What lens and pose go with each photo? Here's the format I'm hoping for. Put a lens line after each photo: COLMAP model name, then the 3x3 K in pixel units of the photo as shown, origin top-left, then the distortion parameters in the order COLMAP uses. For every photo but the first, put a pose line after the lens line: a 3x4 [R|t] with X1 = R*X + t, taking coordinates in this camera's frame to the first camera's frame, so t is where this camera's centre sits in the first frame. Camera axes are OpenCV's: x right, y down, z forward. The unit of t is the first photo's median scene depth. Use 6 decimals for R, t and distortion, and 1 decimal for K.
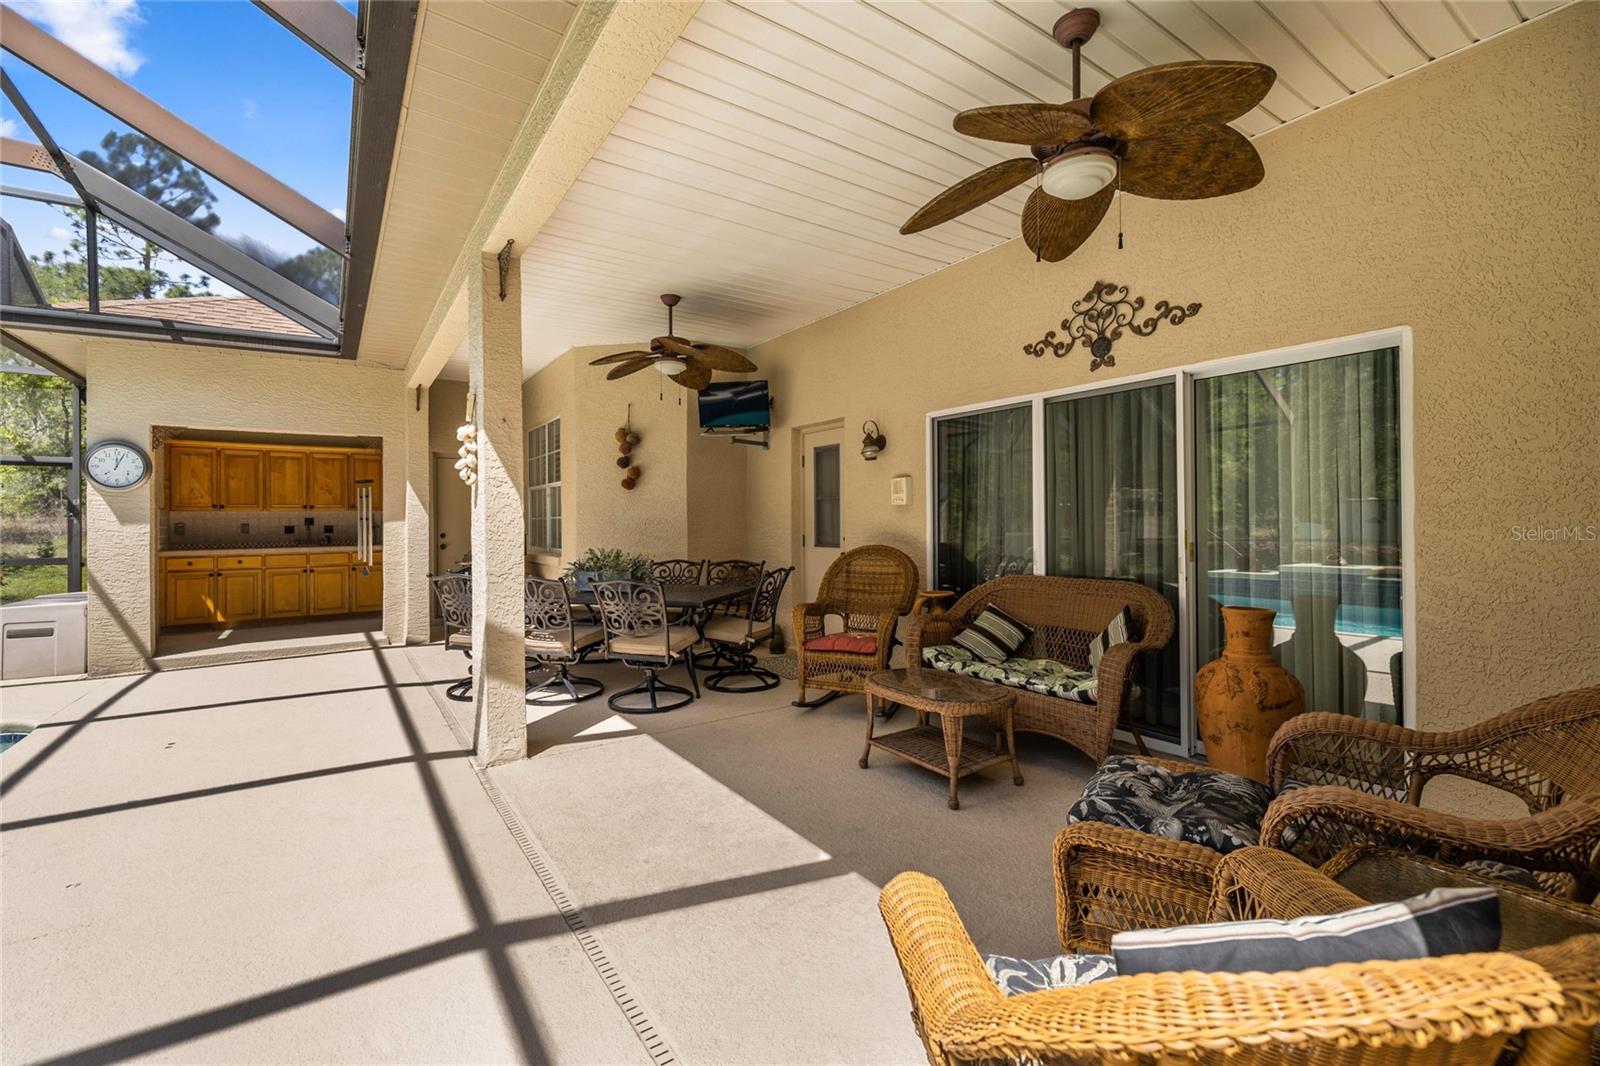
lens RADIAL K [[676.7, 0, 797.8], [0, 676.7, 515.6], [0, 0, 1]] dist [0.001026, 0.000183]
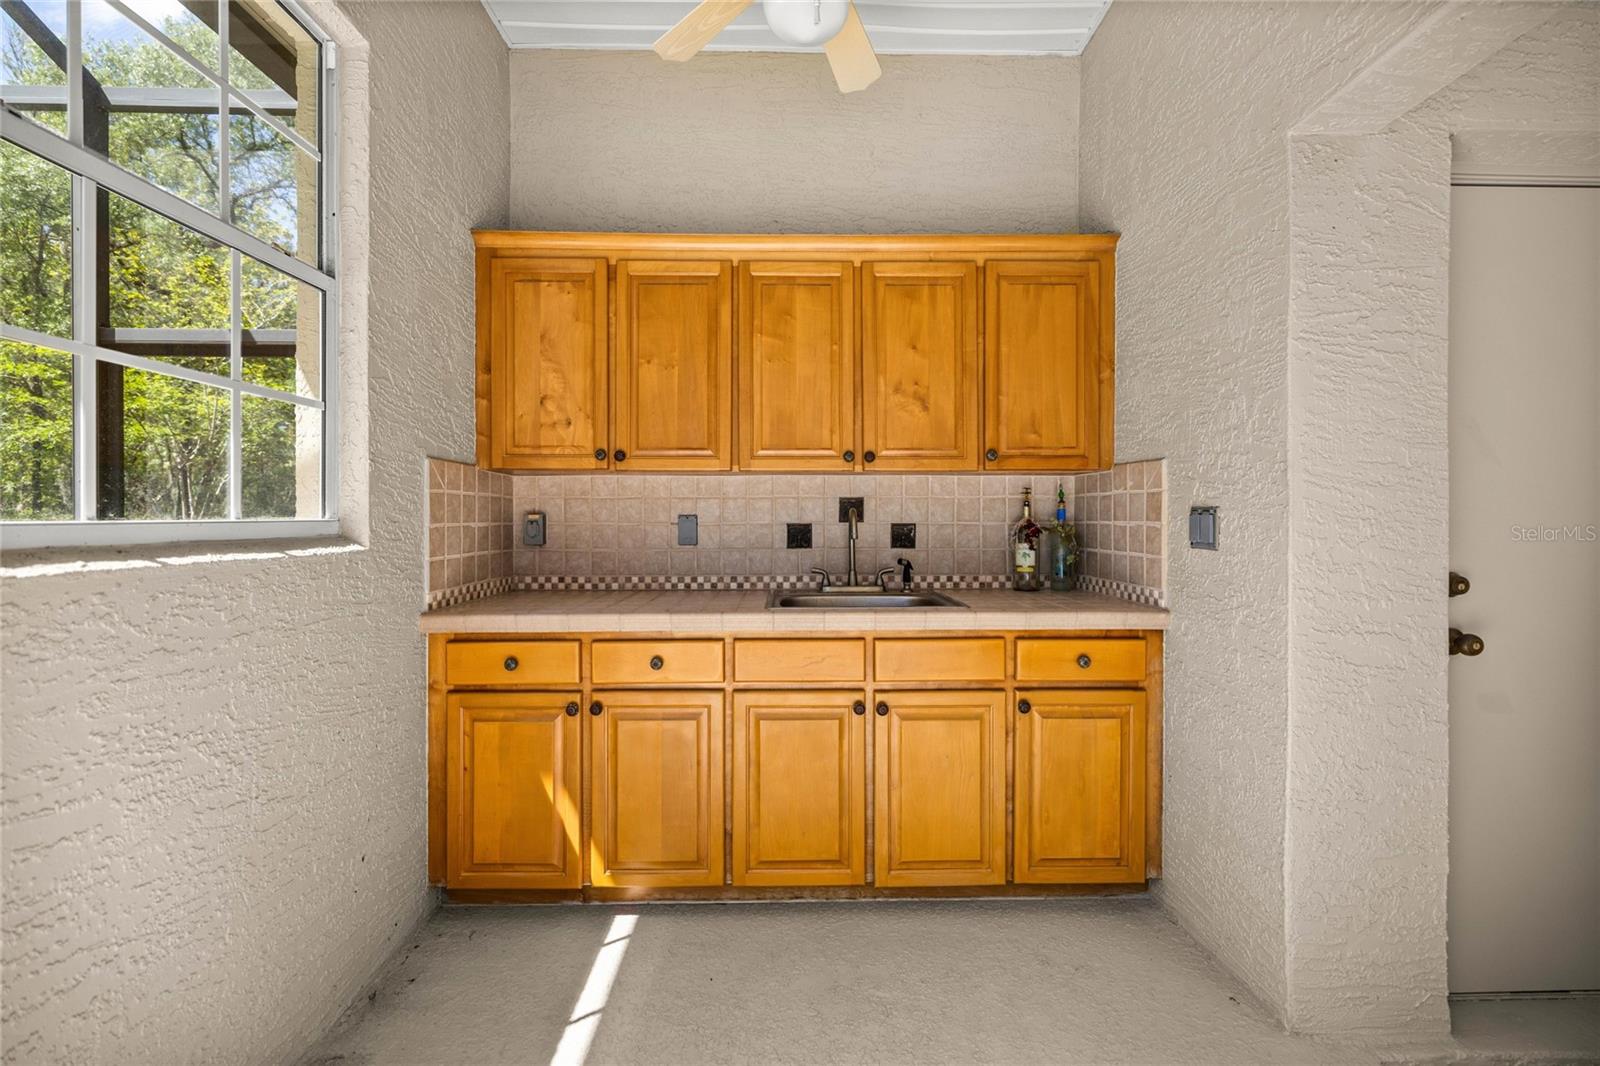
lens RADIAL K [[666.7, 0, 800.0], [0, 666.7, 533.0], [0, 0, 1]] dist [0.002101, 0.000196]
pose [[0.837348, 0.021175, -0.546260, -0.612228], [-0.005634, 0.999531, 0.030110, 0.010830], [0.546641, -0.022135, 0.837074, 0.781987]]
